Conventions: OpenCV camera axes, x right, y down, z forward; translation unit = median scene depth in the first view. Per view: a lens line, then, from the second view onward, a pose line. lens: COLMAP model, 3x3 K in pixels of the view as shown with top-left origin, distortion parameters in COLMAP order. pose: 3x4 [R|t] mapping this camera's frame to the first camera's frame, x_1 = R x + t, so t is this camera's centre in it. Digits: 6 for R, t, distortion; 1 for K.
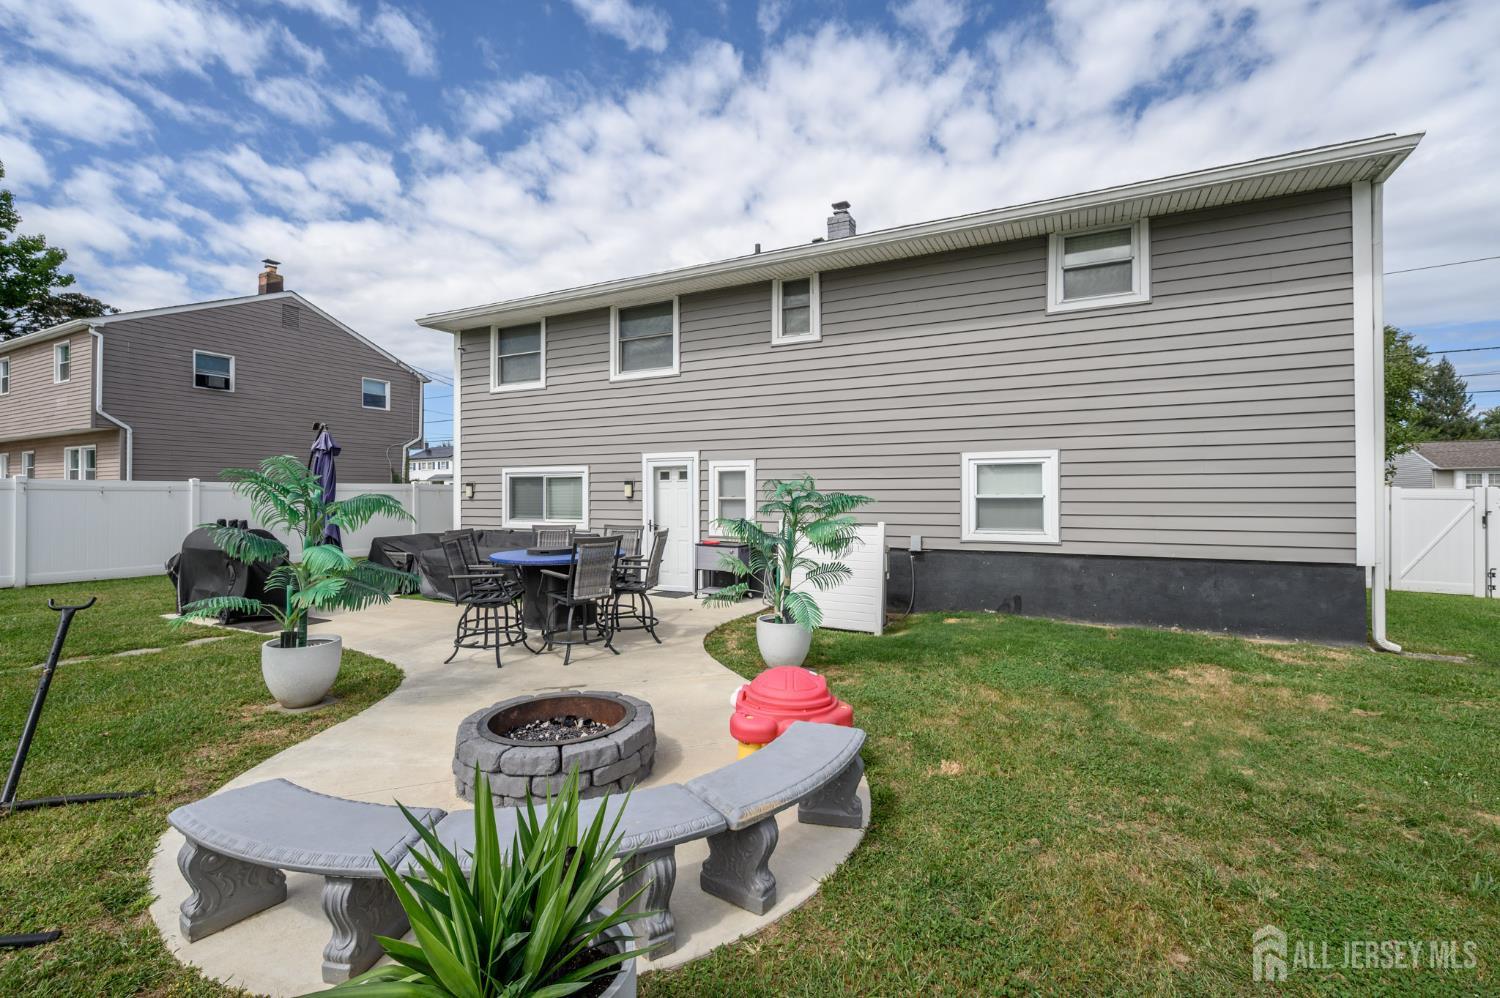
lens RADIAL K [[686.7, 0, 718.7], [0, 686.7, 493.6], [0, 0, 1]] dist [-0.003445, 0.001486]
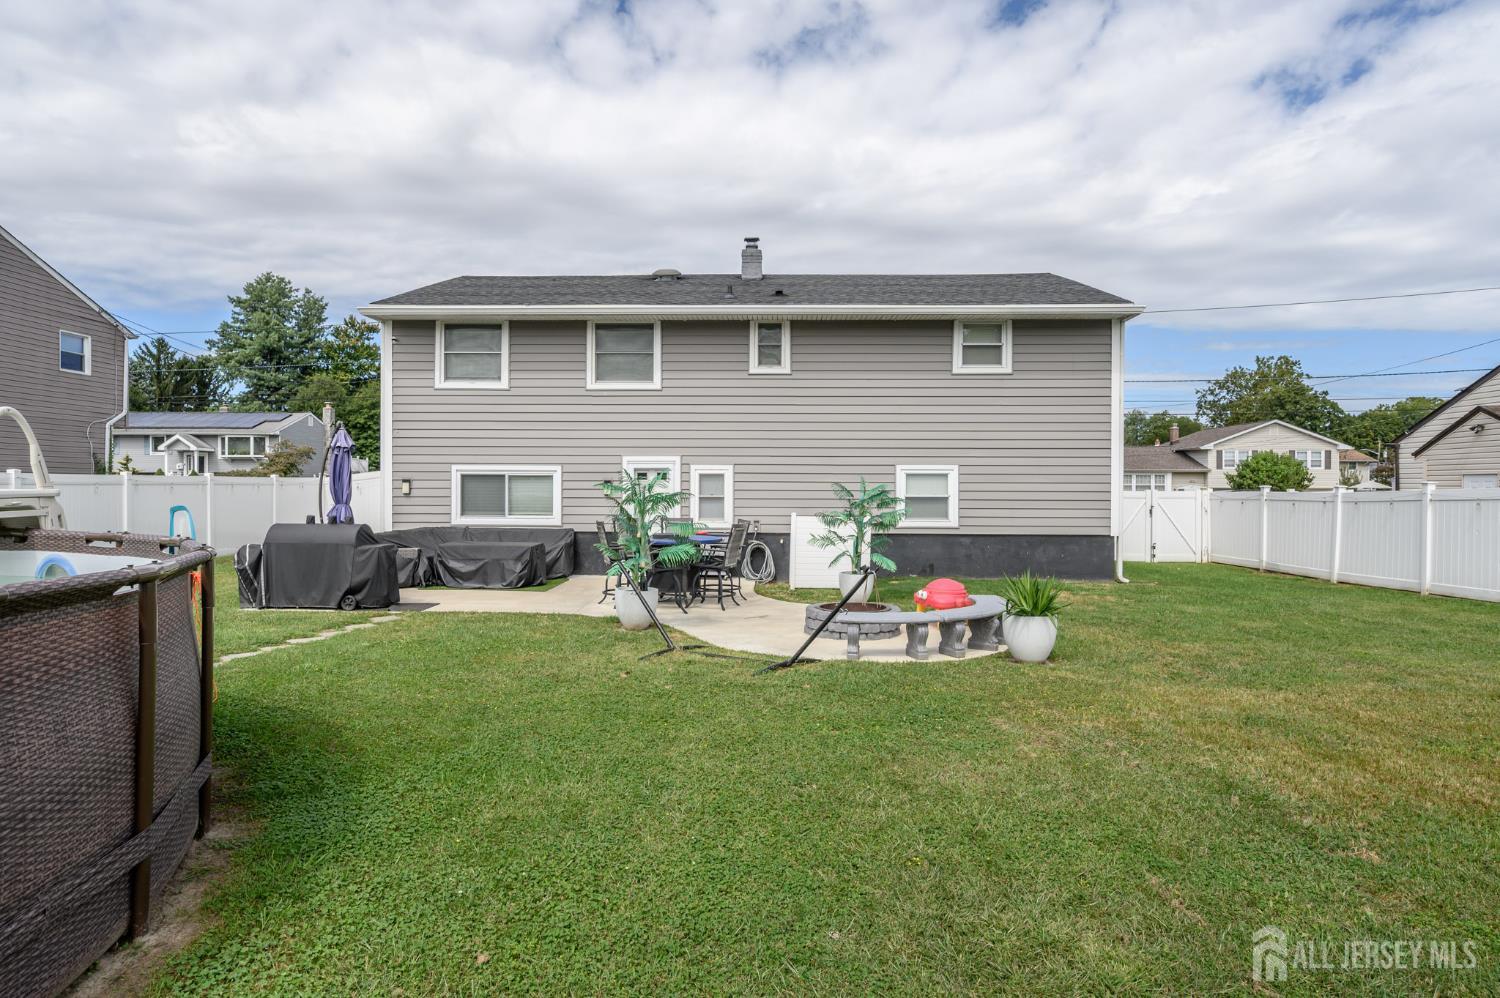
lens RADIAL K [[891.9, 0, 738.8], [0, 891.9, 492.8], [0, 0, 1]] dist [-0.005763, -0.000991]
pose [[0.898369, 0.002336, 0.439236, -0.616016], [-0.006894, 0.999938, 0.008784, -0.012971], [-0.439188, -0.010919, 0.898329, -0.420330]]
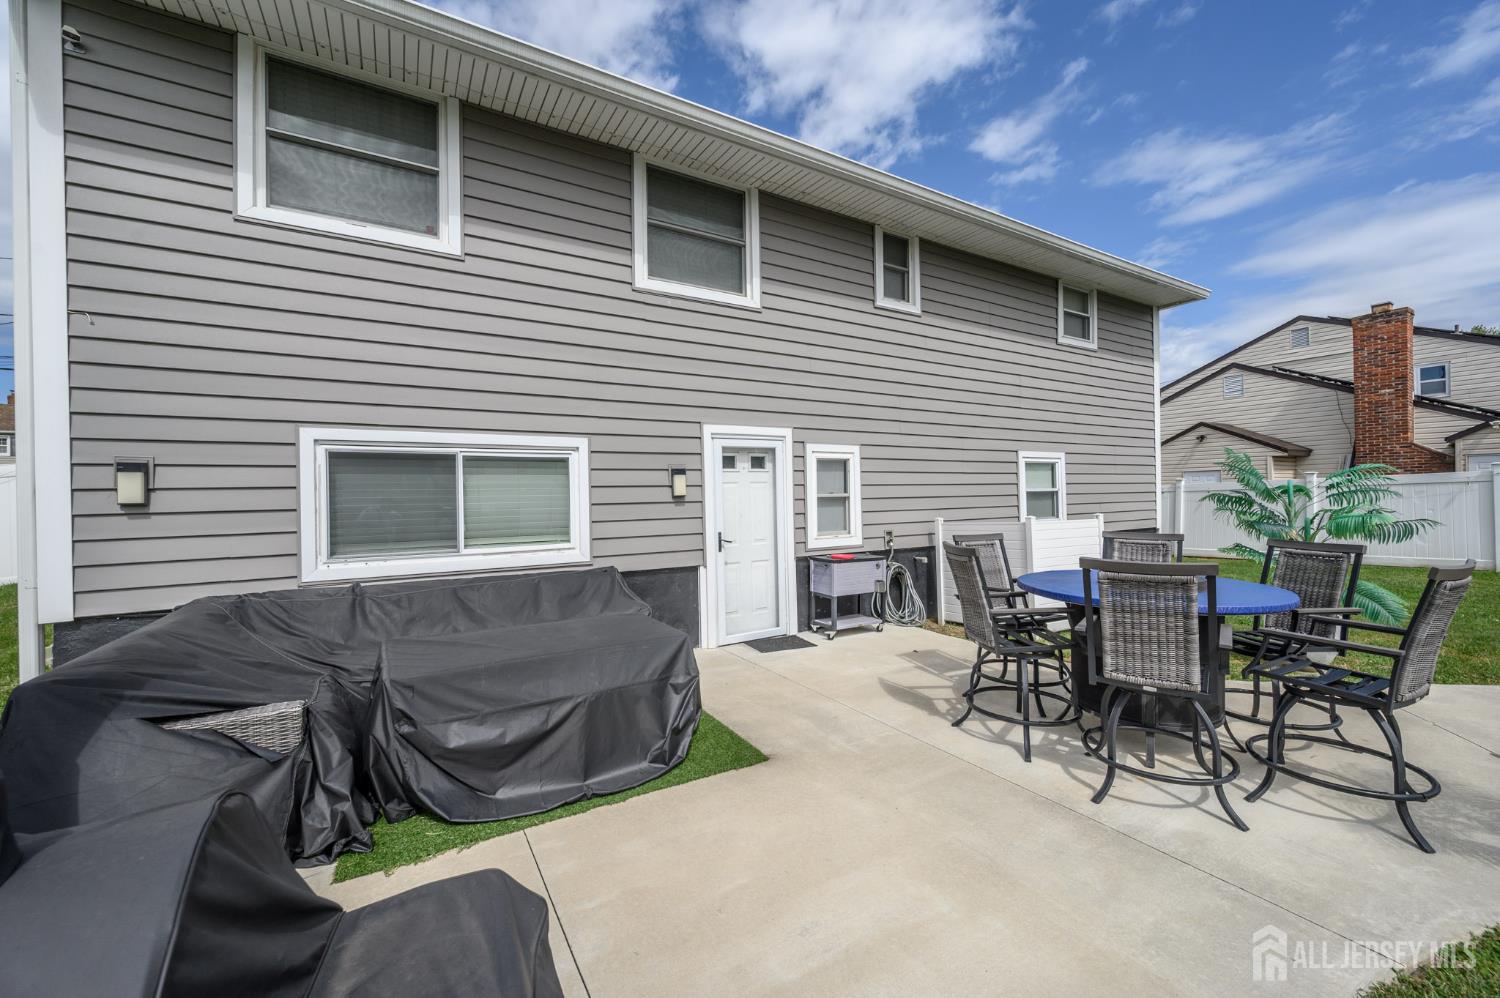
lens RADIAL K [[588.3, 0, 744.0], [0, 588.3, 493.4], [0, 0, 1]] dist [-0.000998, -0.000164]
pose [[0.503262, -0.005761, 0.864114, -0.573179], [0.010046, 0.999949, 0.000815, 0.003011], [-0.864075, 0.008271, 0.503295, 0.750089]]
